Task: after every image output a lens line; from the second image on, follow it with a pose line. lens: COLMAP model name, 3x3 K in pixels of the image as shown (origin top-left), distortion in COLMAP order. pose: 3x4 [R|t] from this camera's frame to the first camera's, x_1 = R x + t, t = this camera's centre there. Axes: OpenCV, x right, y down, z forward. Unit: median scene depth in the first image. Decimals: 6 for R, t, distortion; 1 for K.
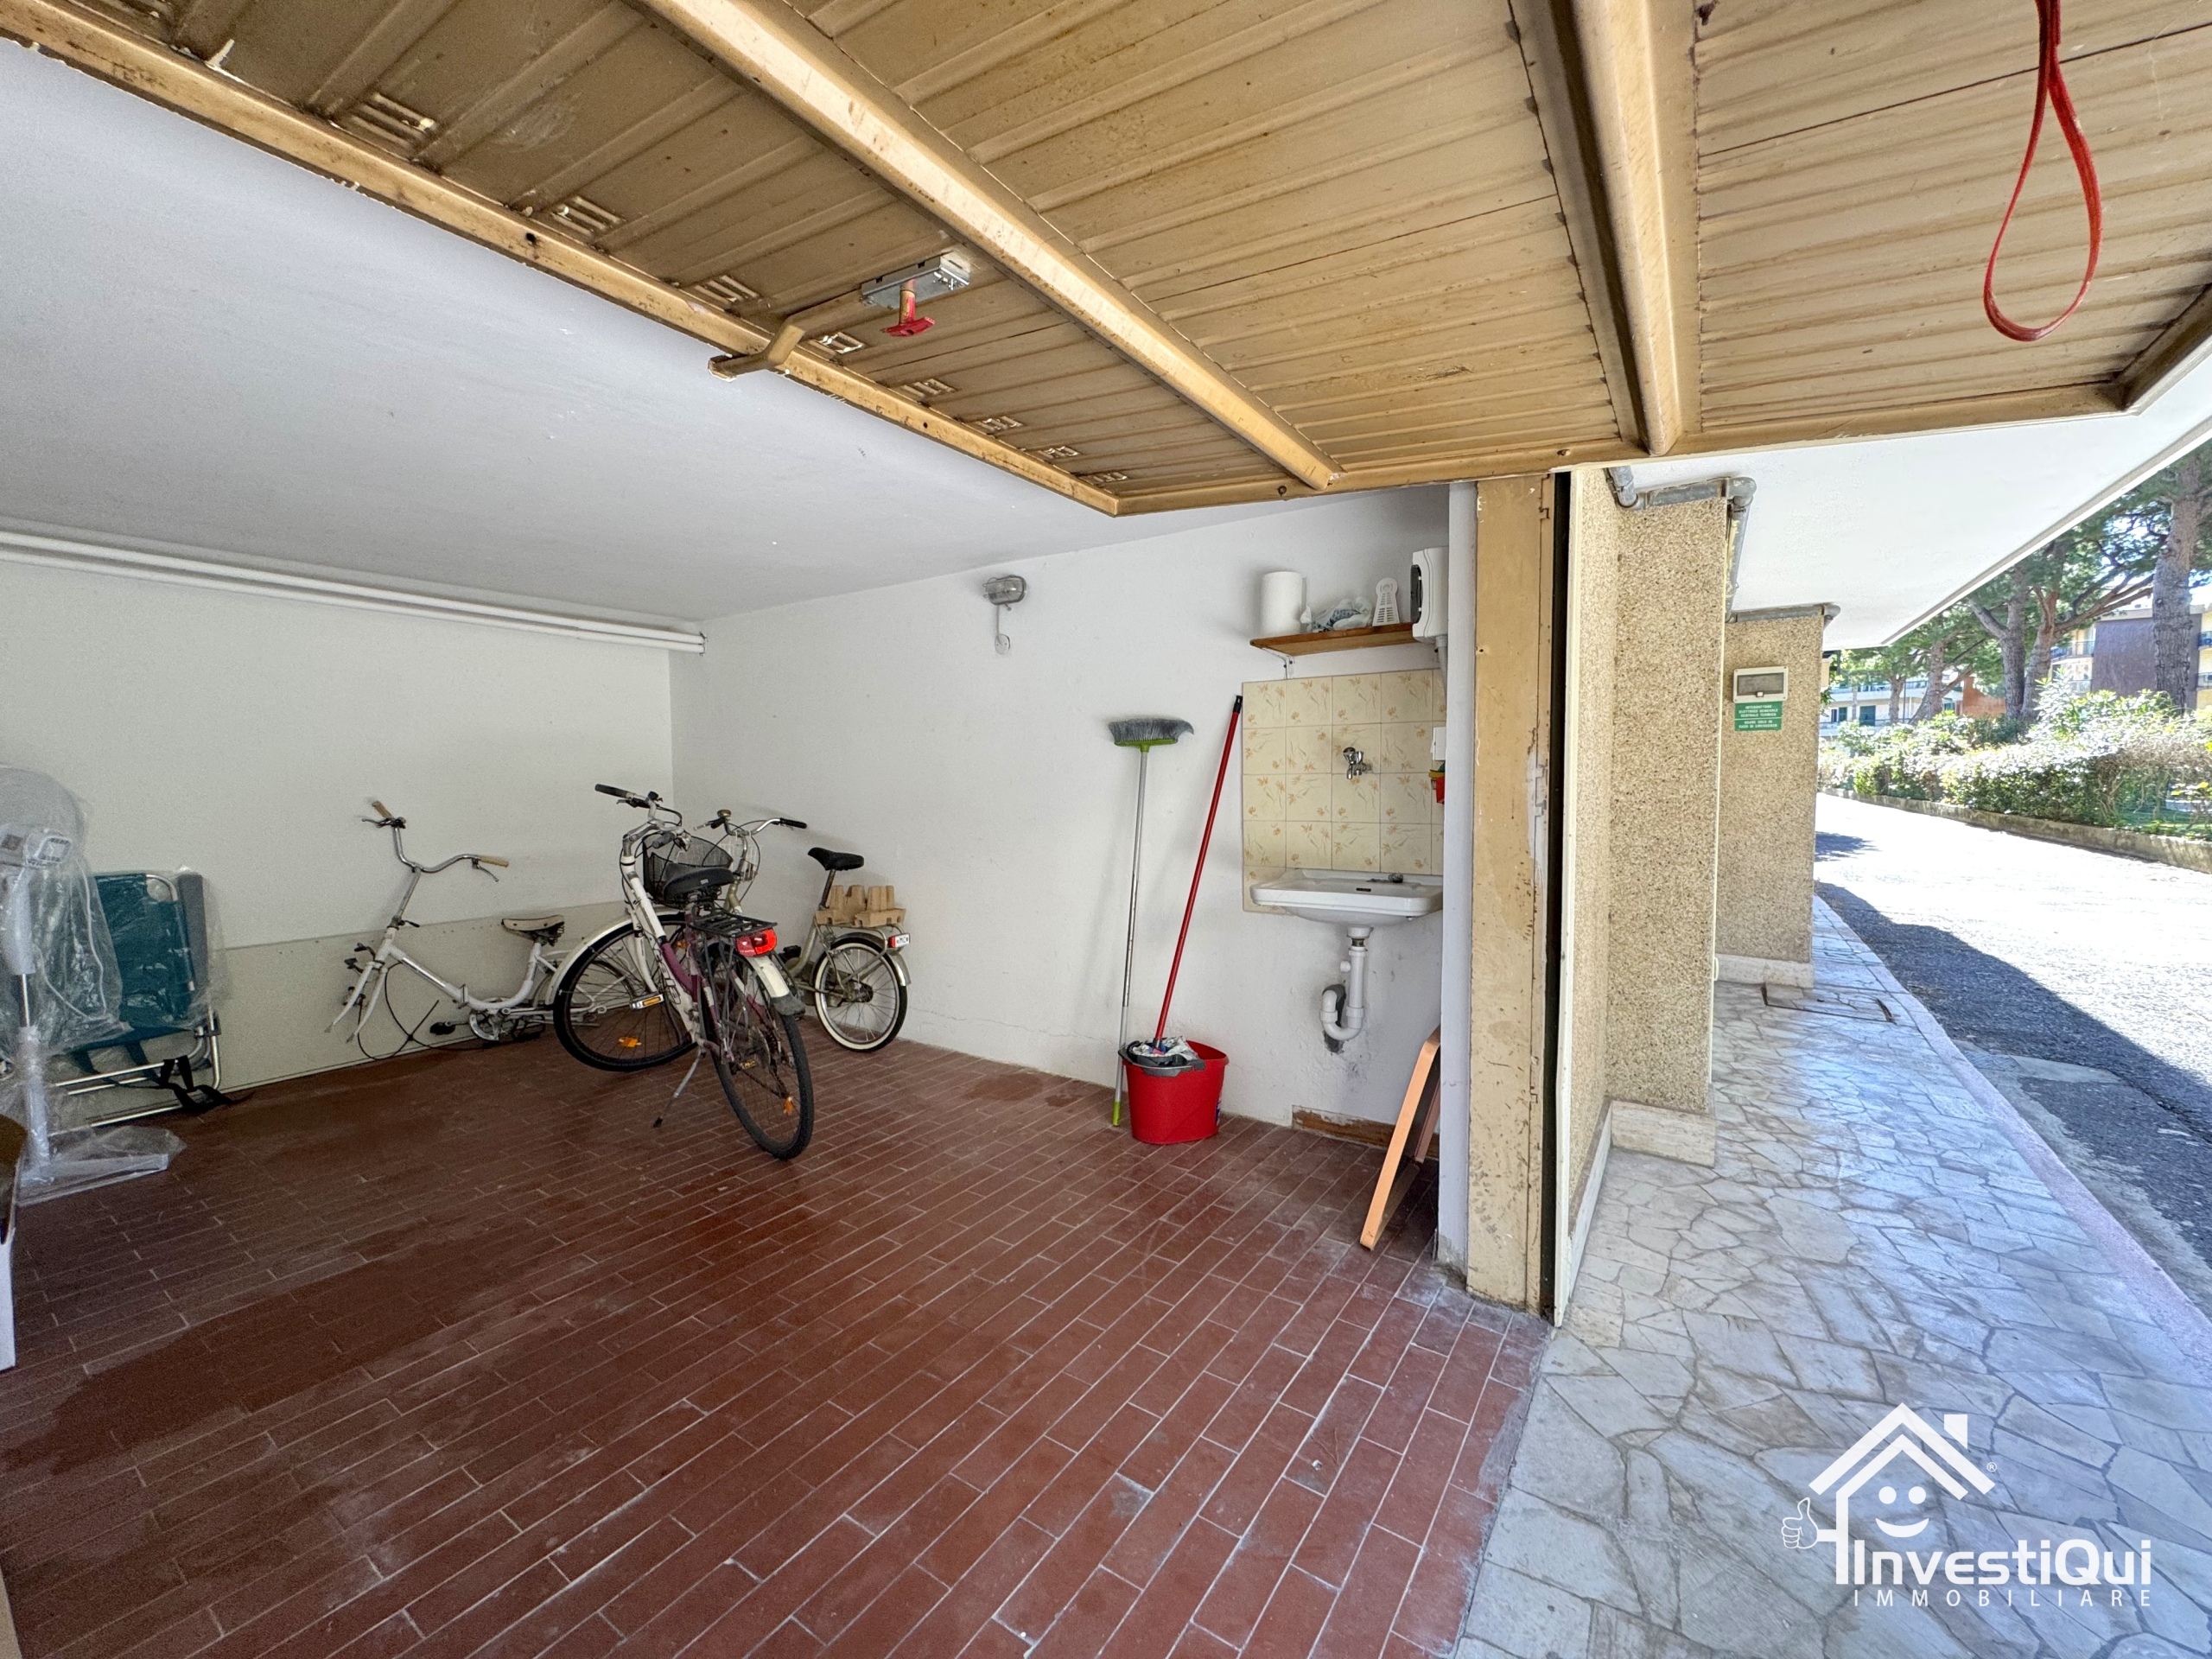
lens RADIAL K [[882.4, 0, 1107.4], [0, 882.4, 829.3], [0, 0, 1]] dist [-0.003514, 0.000359]
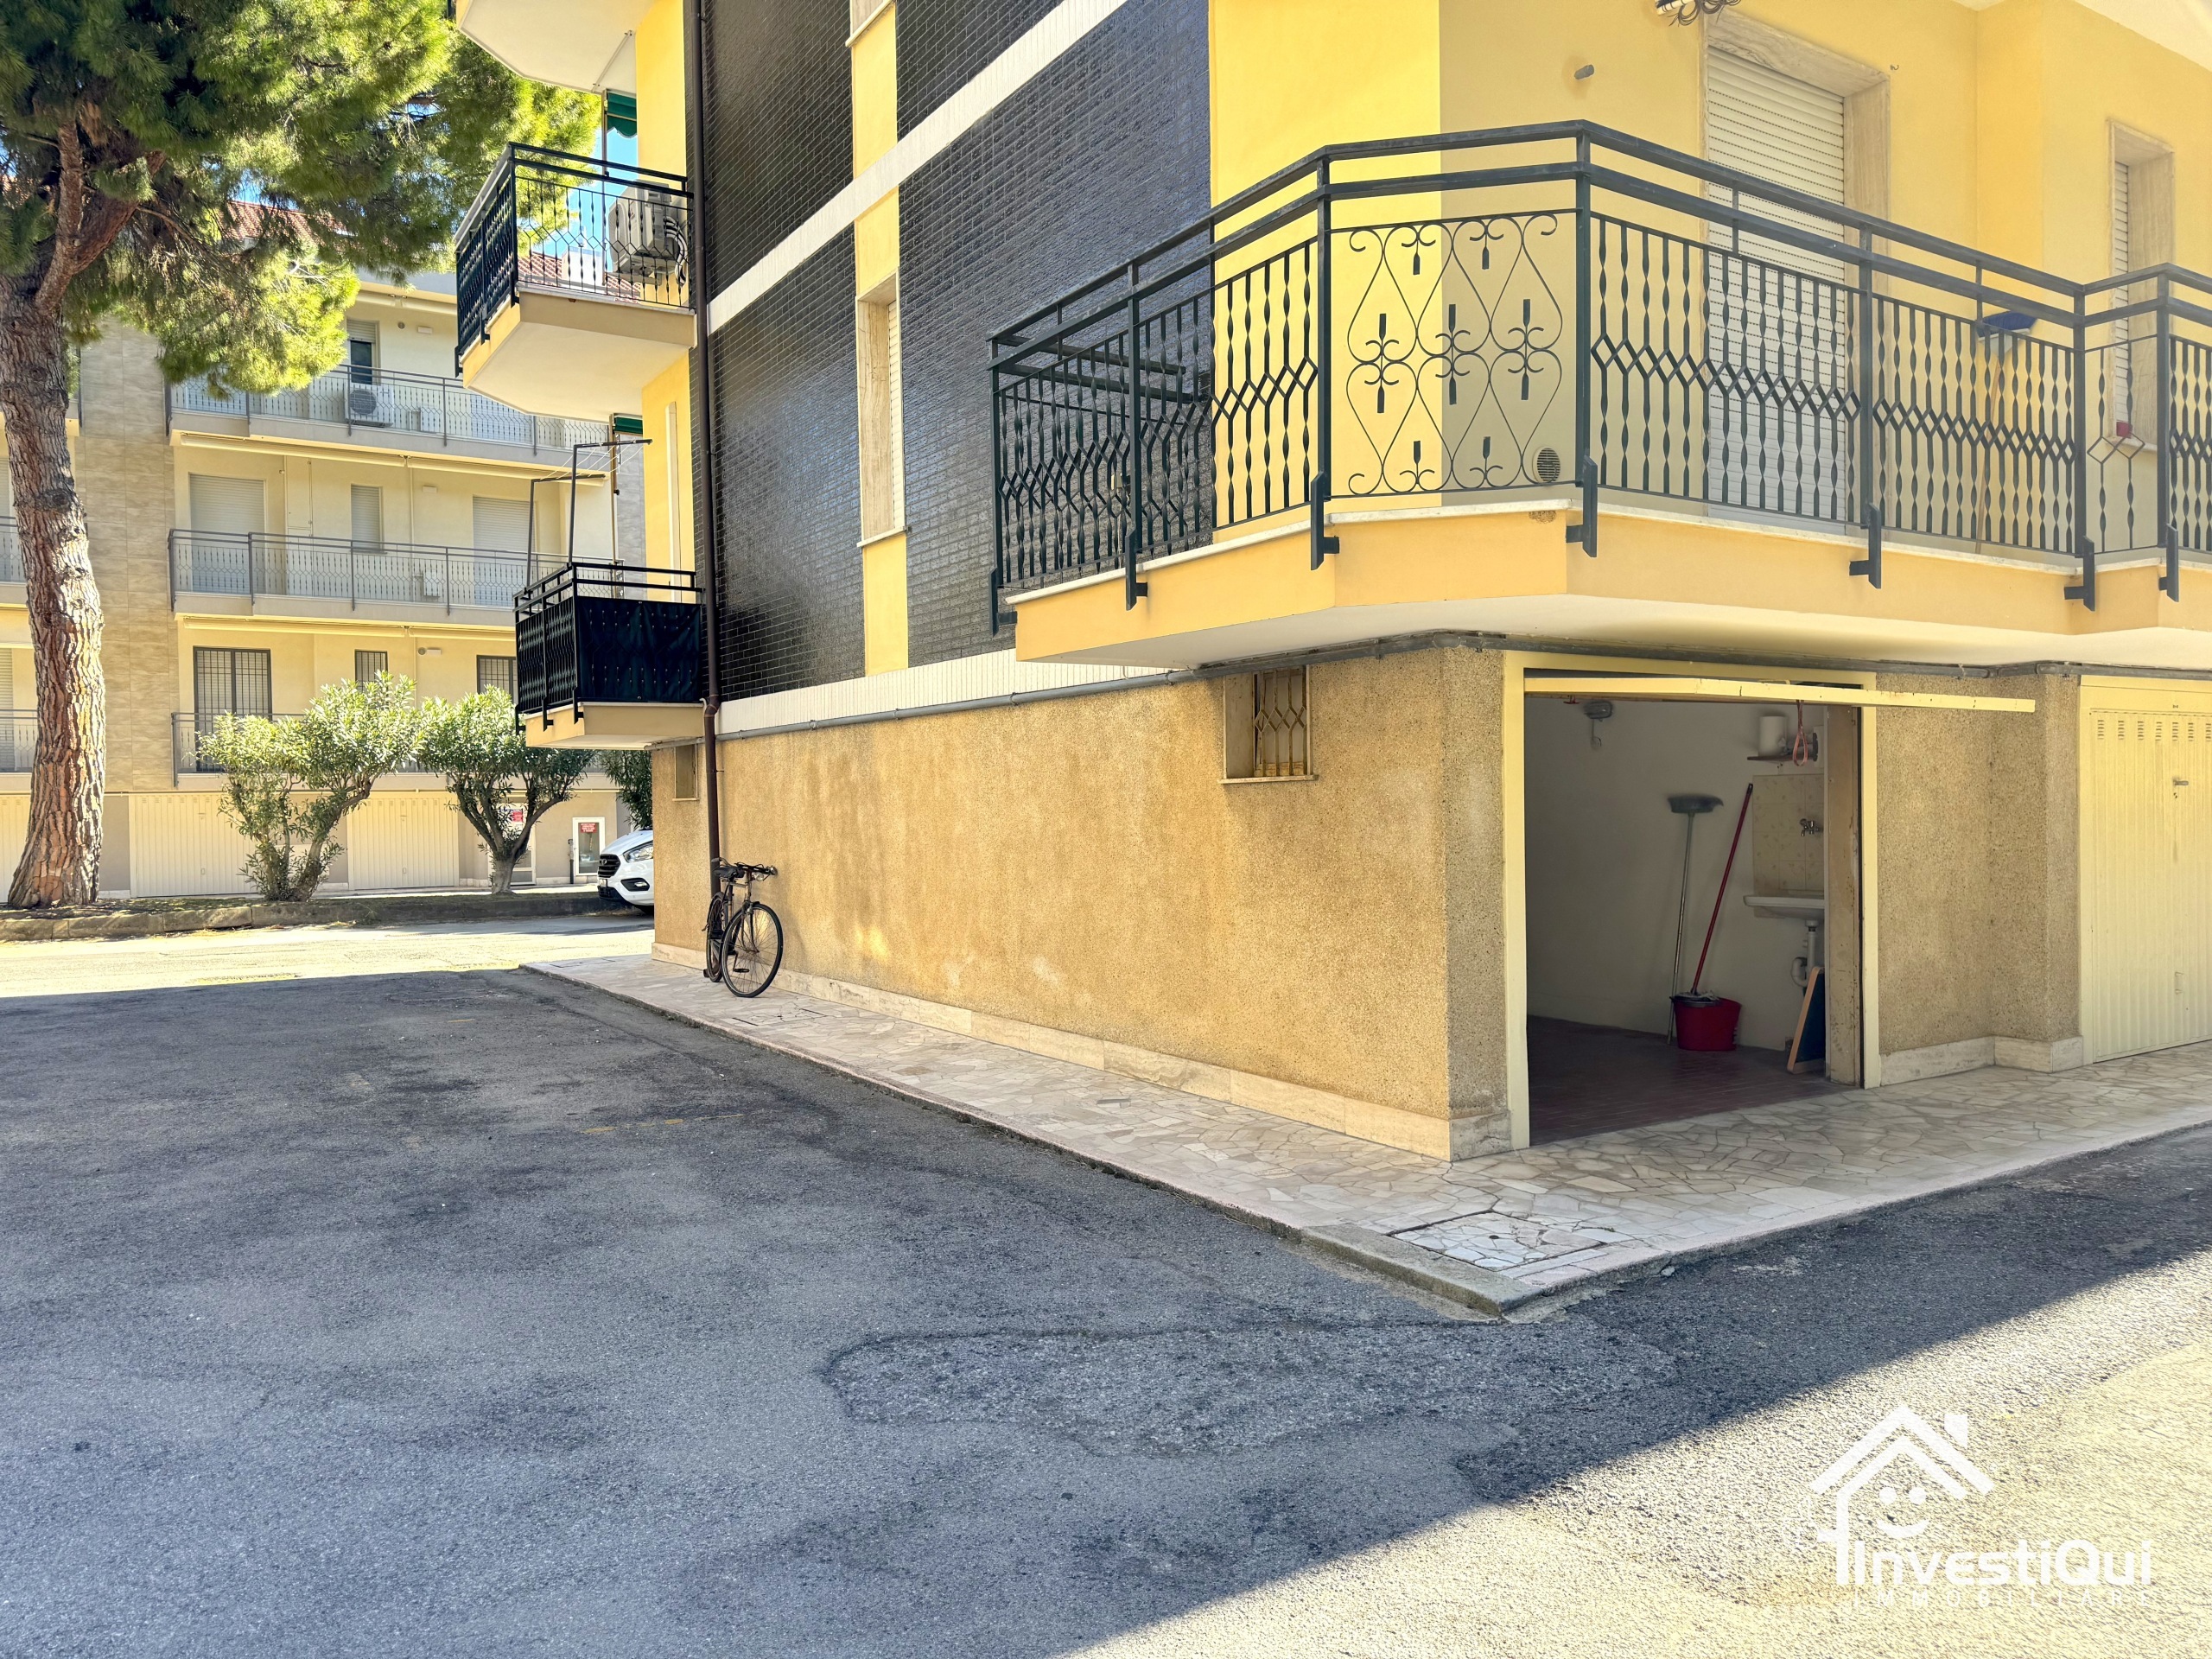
lens RADIAL K [[1544.6, 0, 1110.2], [0, 1544.6, 820.2], [0, 0, 1]] dist [0.100919, -0.134644]
pose [[0.918208, 0.001292, -0.396097, 0.201564], [-0.020362, 0.998826, -0.043944, 0.064965], [0.395576, 0.048415, 0.917156, -2.056635]]
